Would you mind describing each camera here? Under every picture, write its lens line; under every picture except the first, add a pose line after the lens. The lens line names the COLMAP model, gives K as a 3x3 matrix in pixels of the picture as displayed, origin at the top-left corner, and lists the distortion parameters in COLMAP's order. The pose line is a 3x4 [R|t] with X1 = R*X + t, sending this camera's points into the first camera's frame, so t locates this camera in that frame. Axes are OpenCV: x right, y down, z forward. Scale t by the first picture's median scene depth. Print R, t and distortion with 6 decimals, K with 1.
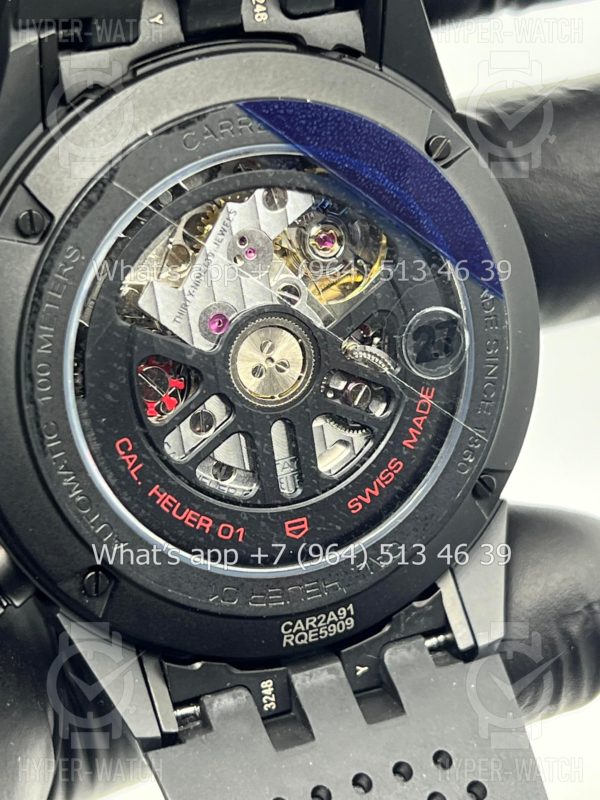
lens RADIAL K [[1821.9, 0, 300.0], [0, 1821.9, 400.0], [0, 0, 1]] dist [0.181674, -0.265215]
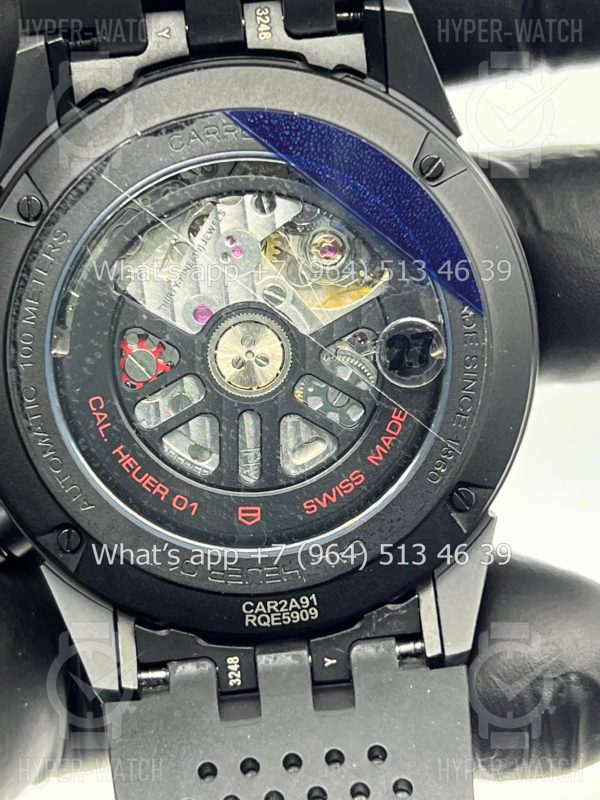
lens RADIAL K [[1821.9, 0, 300.0], [0, 1821.9, 400.0], [0, 0, 1]] dist [0.181674, -0.265215]
pose [[0.946101, 0.090478, -0.310977, 0.350218], [-0.106364, 0.993729, -0.034473, 0.039333], [0.305908, 0.065692, 0.949792, -0.006127]]
